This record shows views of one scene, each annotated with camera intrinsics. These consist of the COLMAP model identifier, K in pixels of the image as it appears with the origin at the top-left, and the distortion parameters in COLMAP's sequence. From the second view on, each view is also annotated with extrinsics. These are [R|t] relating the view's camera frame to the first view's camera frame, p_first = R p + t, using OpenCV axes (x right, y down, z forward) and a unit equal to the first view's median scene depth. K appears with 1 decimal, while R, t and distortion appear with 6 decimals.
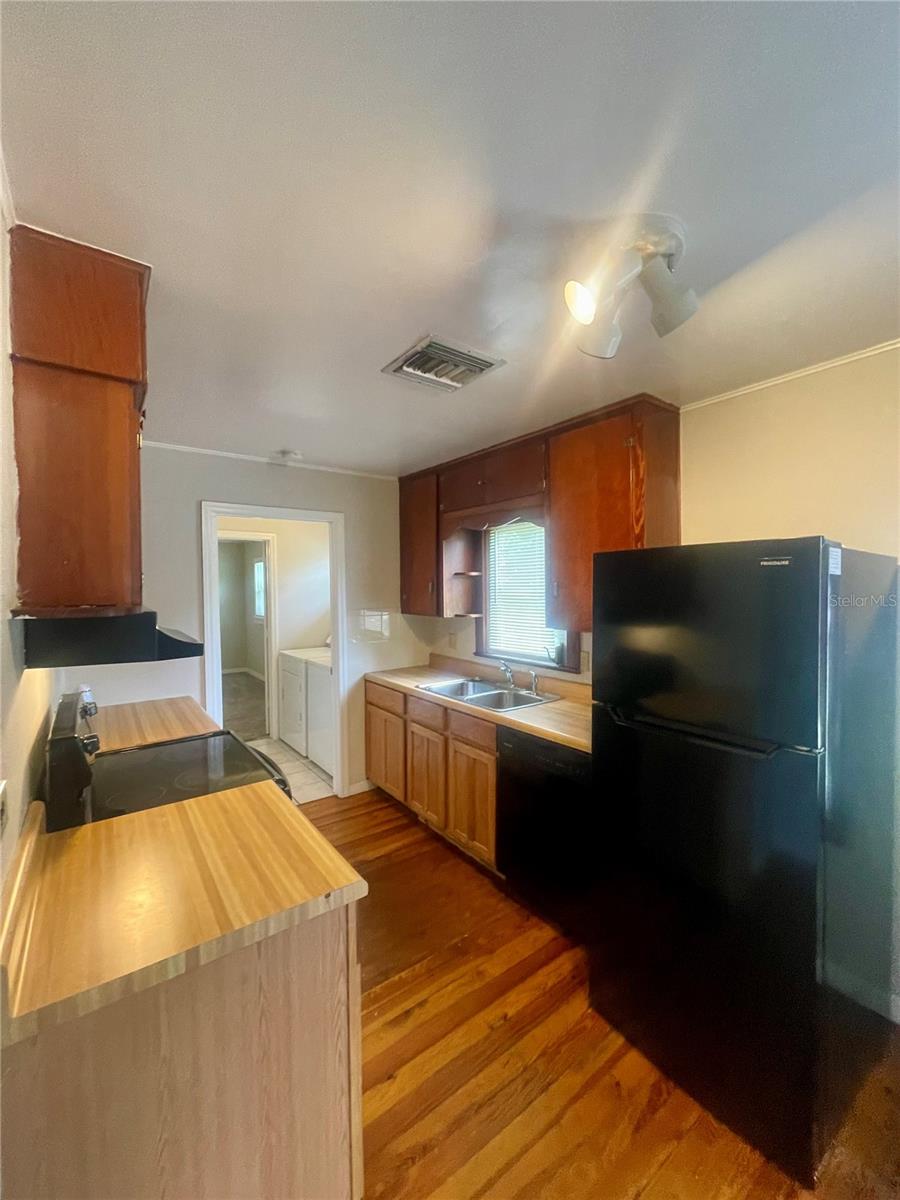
lens RADIAL K [[483.5, 0, 450.0], [0, 483.5, 600.0], [0, 0, 1]] dist [0.000297, 0.000024]
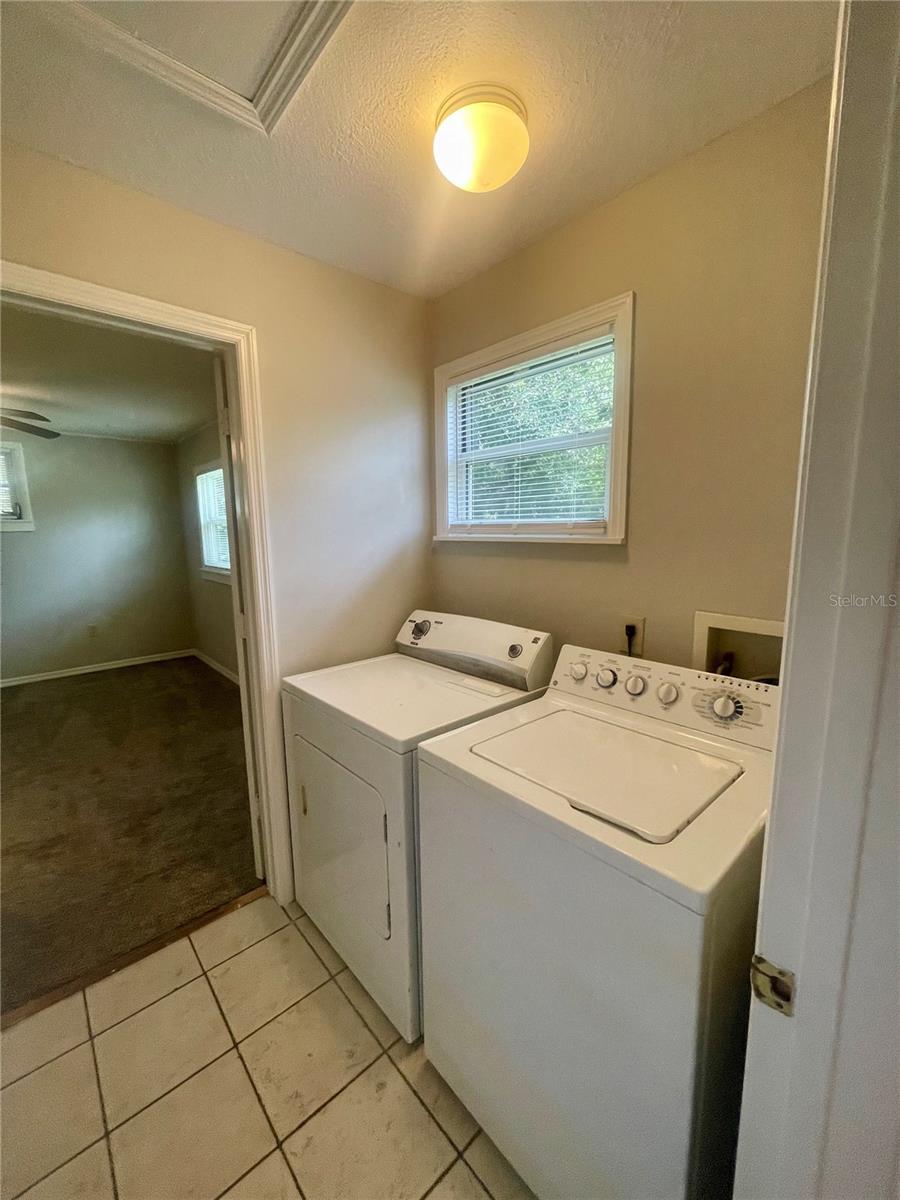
lens RADIAL K [[483.5, 0, 450.0], [0, 483.5, 600.0], [0, 0, 1]] dist [0.000297, 0.000024]
pose [[0.995811, -0.016095, 0.090011, -0.255431], [0.004138, 0.991311, 0.131473, -0.000330], [-0.091345, -0.130550, 0.987225, 0.627364]]
